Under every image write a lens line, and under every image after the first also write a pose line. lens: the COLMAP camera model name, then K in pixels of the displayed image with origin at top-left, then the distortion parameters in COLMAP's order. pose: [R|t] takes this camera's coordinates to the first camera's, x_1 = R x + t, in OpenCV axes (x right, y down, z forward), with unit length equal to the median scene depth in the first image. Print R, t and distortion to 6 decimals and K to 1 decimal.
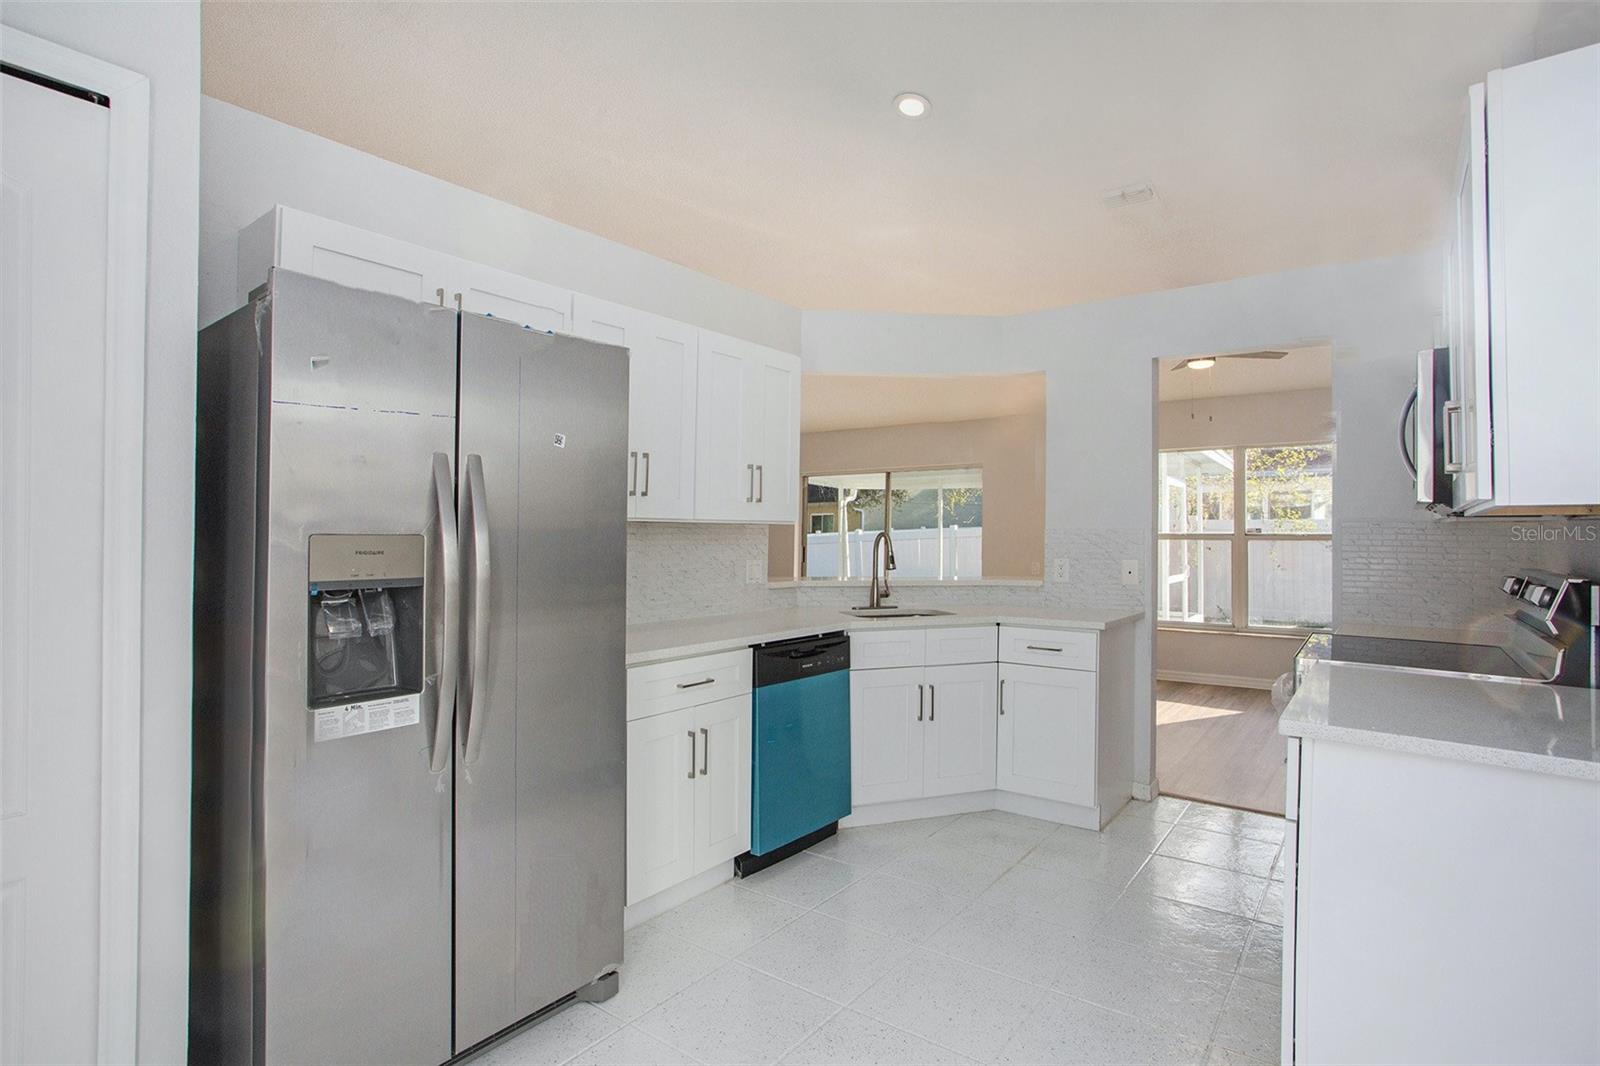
lens RADIAL K [[802.5, 0, 788.2], [0, 802.5, 529.5], [0, 0, 1]] dist [-0.074325, 0.041793]
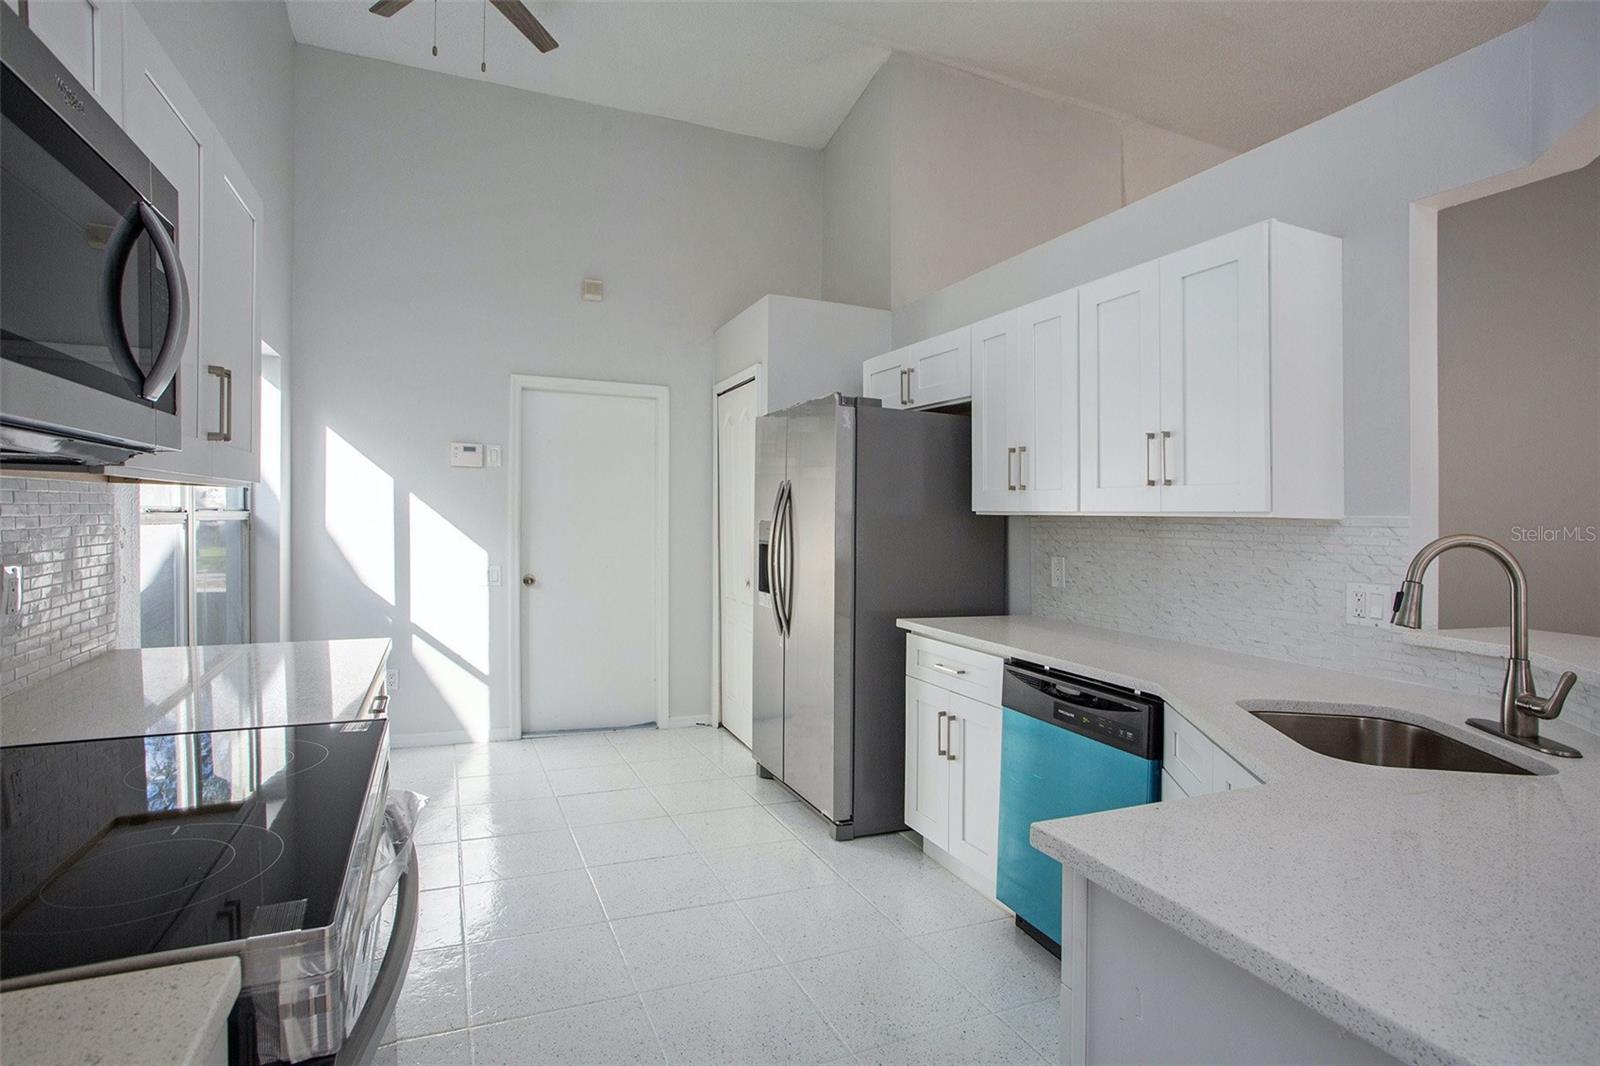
lens RADIAL K [[799.1, 0, 795.9], [0, 799.1, 533.9], [0, 0, 1]] dist [-0.091732, 0.042263]
pose [[-0.472835, 0.010776, -0.881085, 0.658950], [-0.012147, 0.999751, 0.018746, -0.001767], [0.881067, 0.019566, -0.472586, 0.969498]]
